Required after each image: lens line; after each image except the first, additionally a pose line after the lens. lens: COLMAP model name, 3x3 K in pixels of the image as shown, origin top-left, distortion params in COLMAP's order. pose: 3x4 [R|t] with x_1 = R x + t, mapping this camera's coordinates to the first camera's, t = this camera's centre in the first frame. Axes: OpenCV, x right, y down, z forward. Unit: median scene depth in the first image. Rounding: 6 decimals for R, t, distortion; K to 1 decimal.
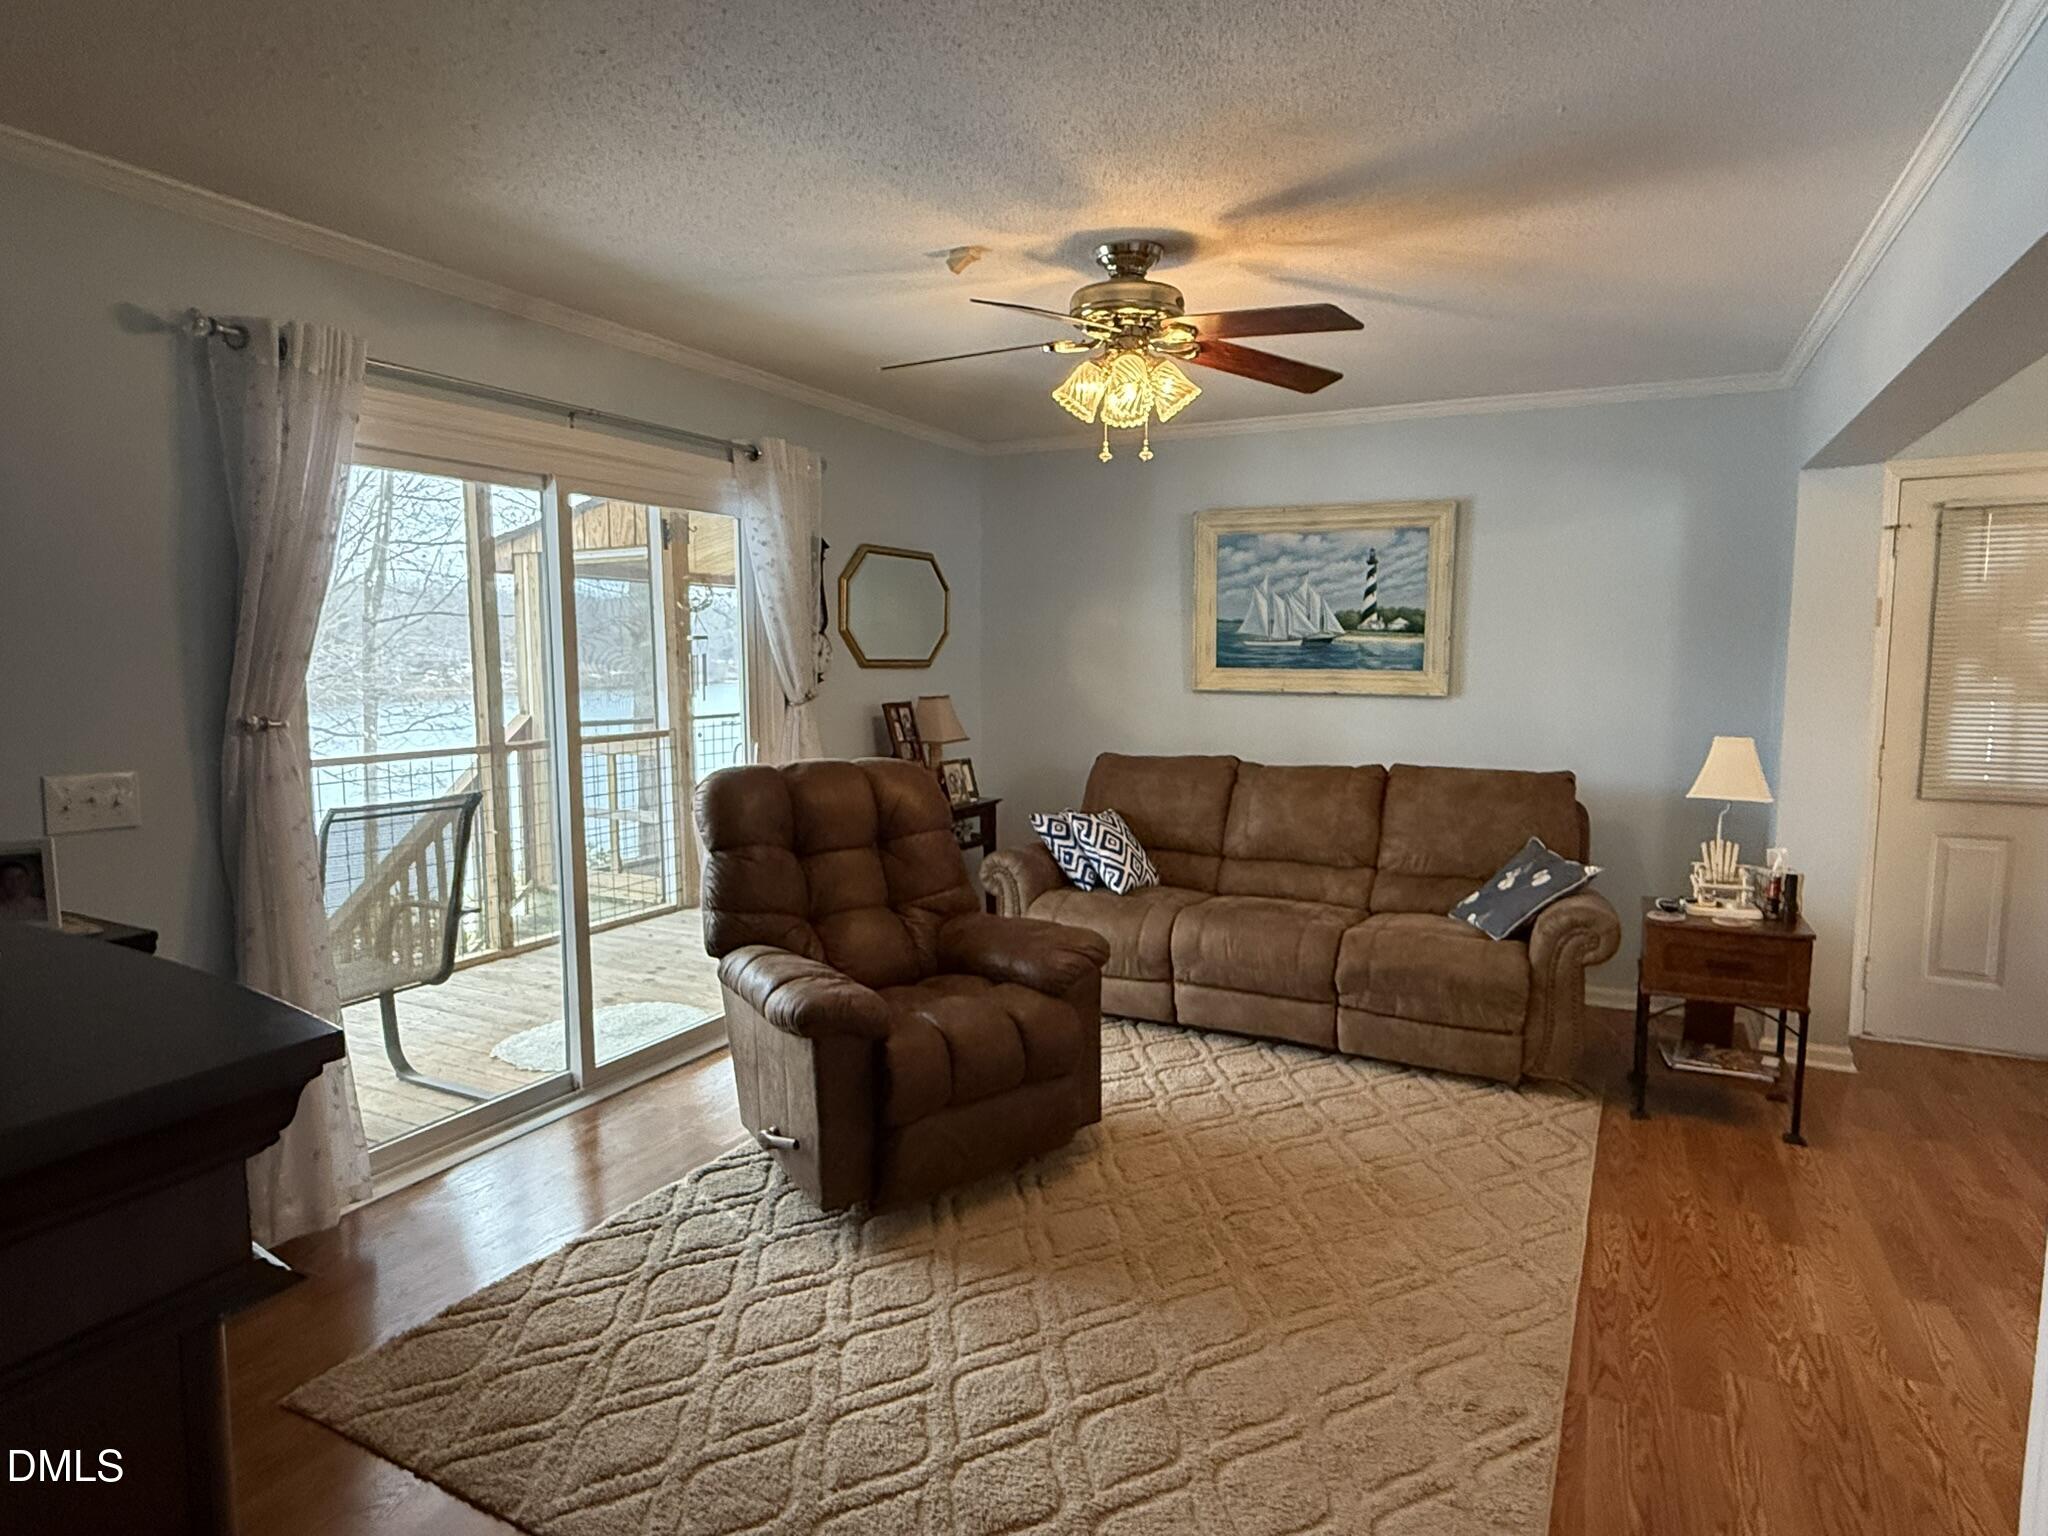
lens RADIAL K [[1149.5, 0, 1032.7], [0, 1149.5, 762.5], [0, 0, 1]] dist [0.002520, -0.001169]
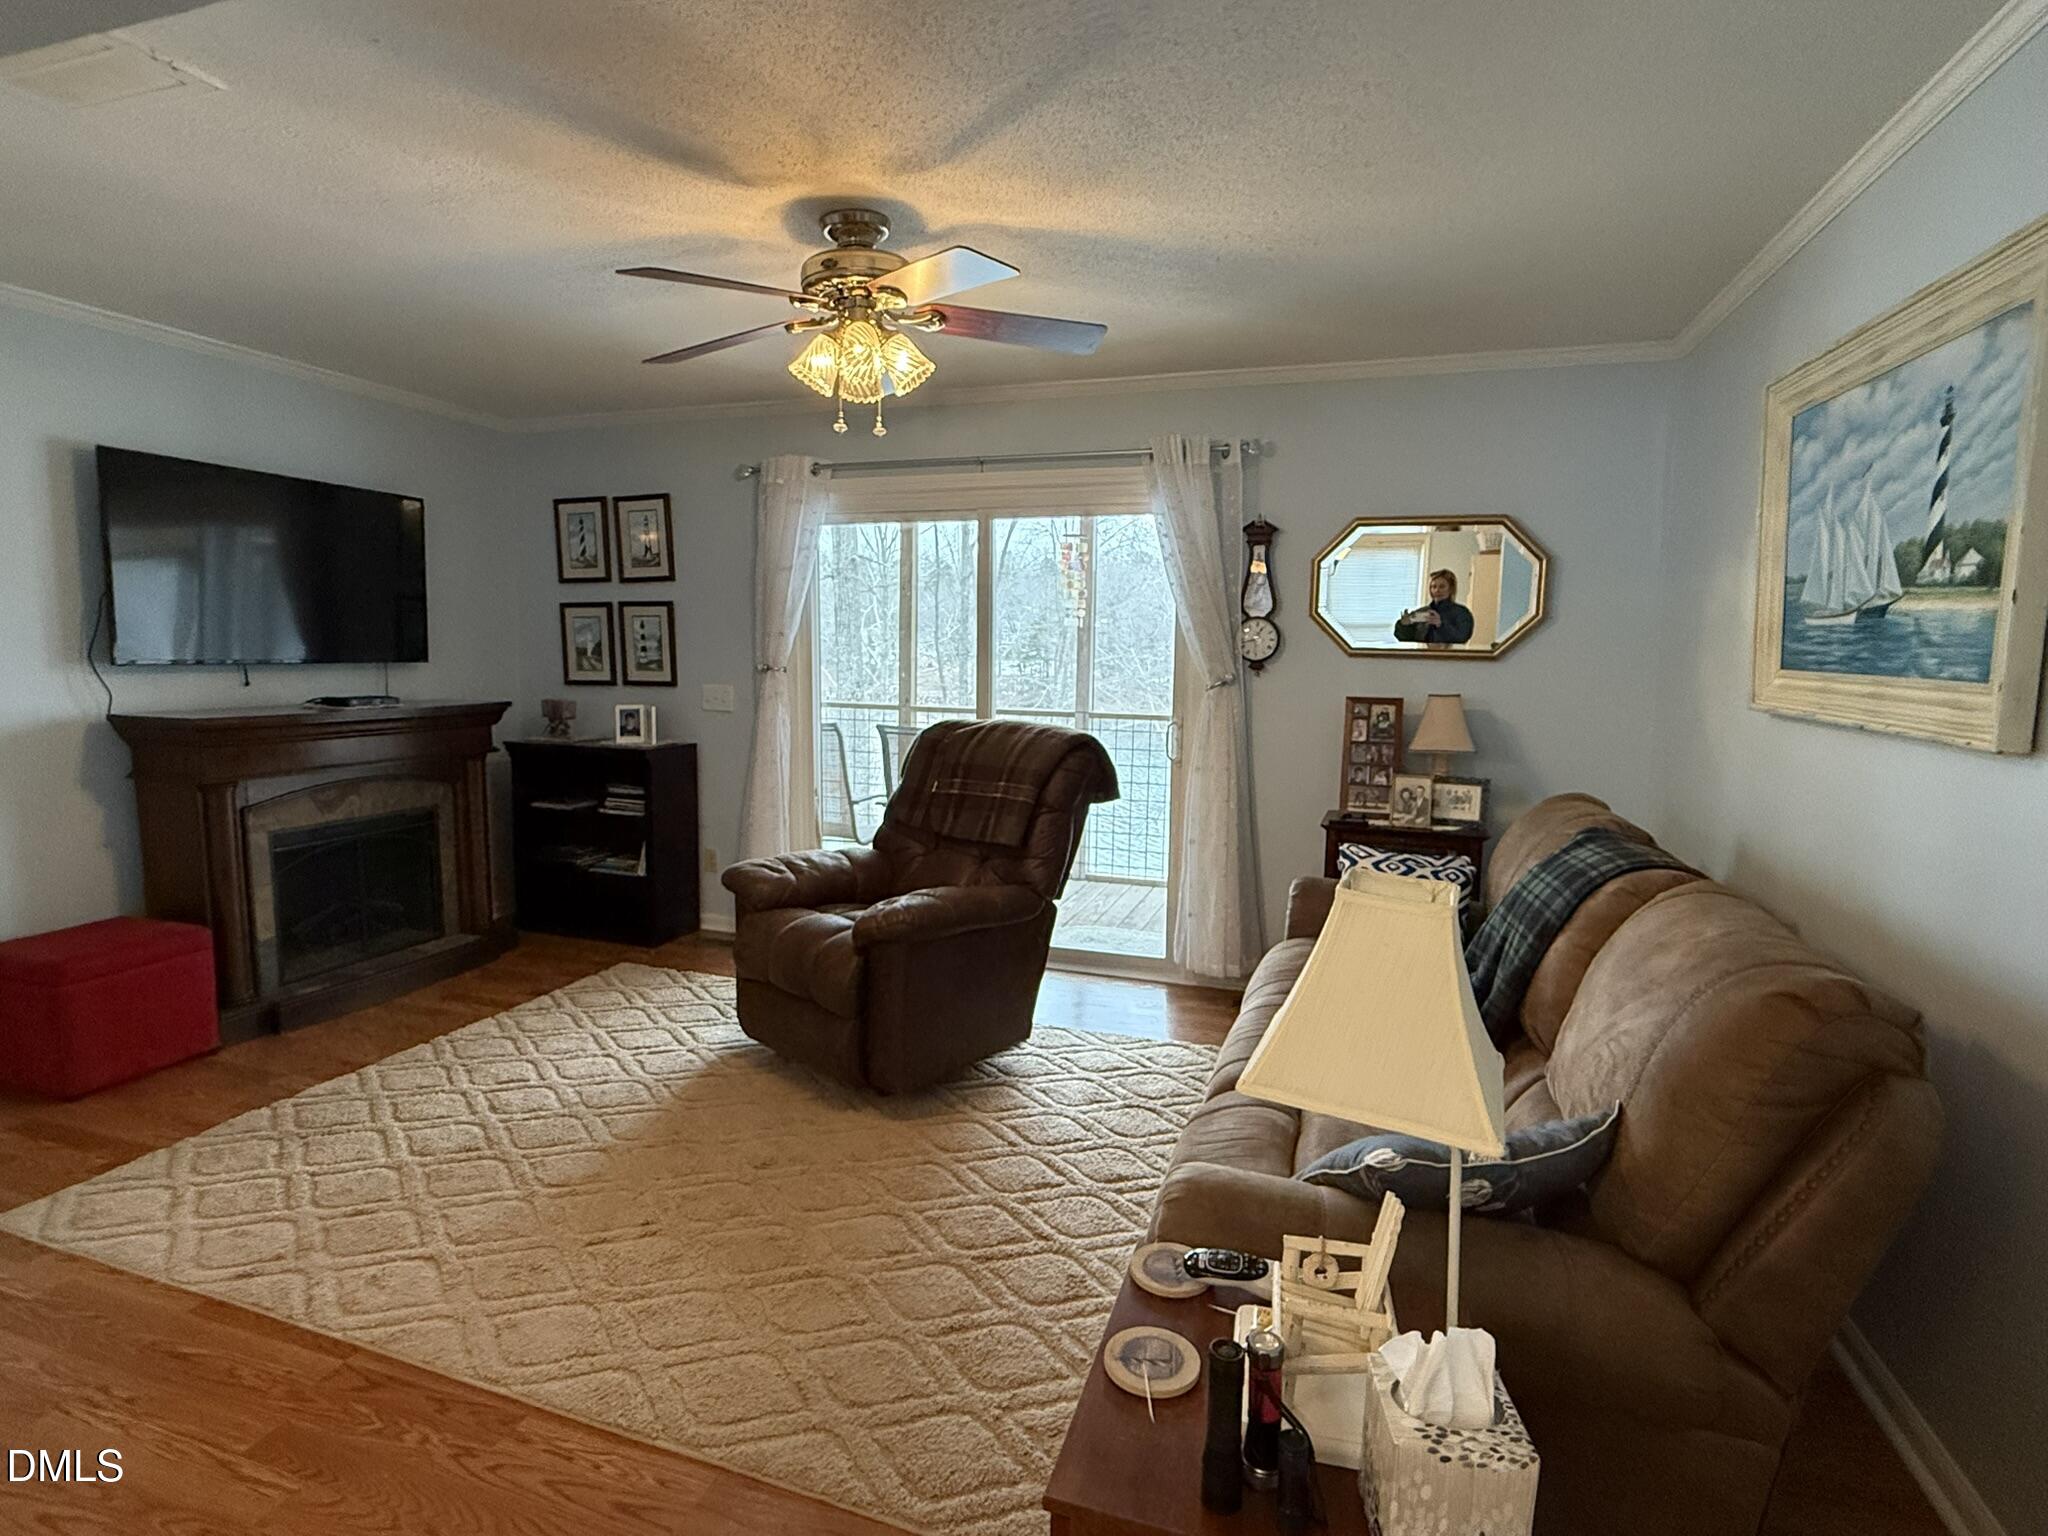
lens RADIAL K [[1055.0, 0, 1017.7], [0, 1055.0, 763.6], [0, 0, 1]] dist [-0.001149, -0.000499]
pose [[0.144768, 0.112885, -0.983005, 0.633875], [-0.114515, 0.988706, 0.096675, -0.049777], [0.982817, 0.098574, 0.156060, 0.624664]]
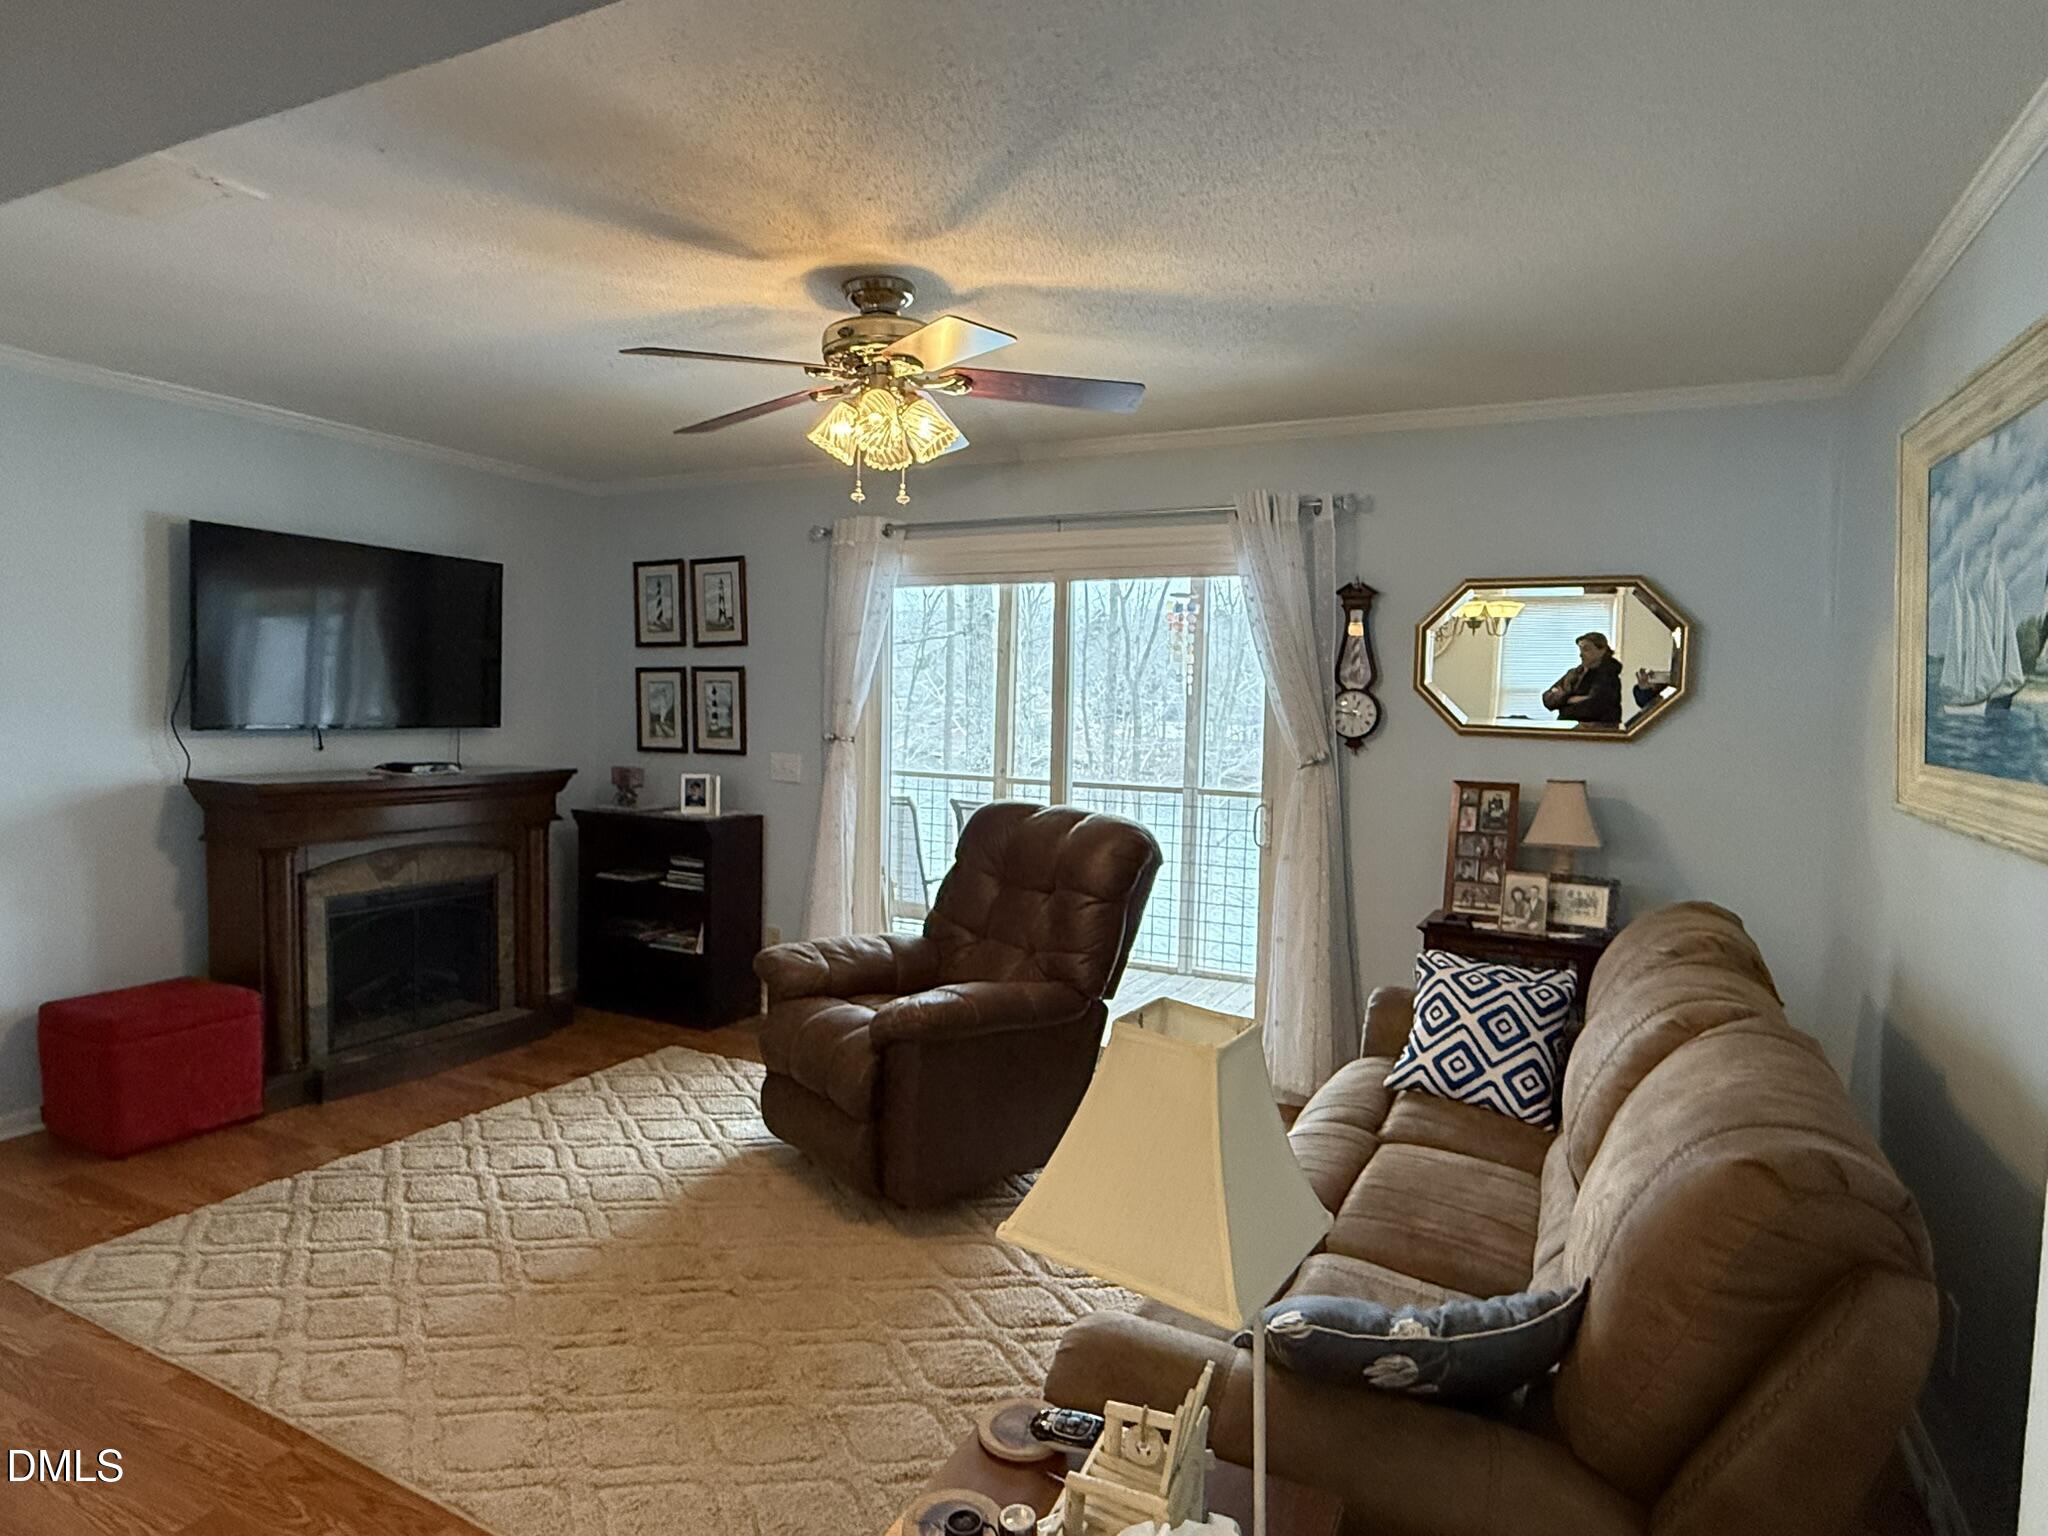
lens RADIAL K [[1165.7, 0, 1026.1], [0, 1165.7, 764.4], [0, 0, 1]] dist [-0.000929, -0.000769]
pose [[0.008051, 0.054674, -0.998472, 0.651530], [-0.123841, 0.990872, 0.053259, -0.068002], [0.992269, 0.123223, 0.014749, 0.694056]]
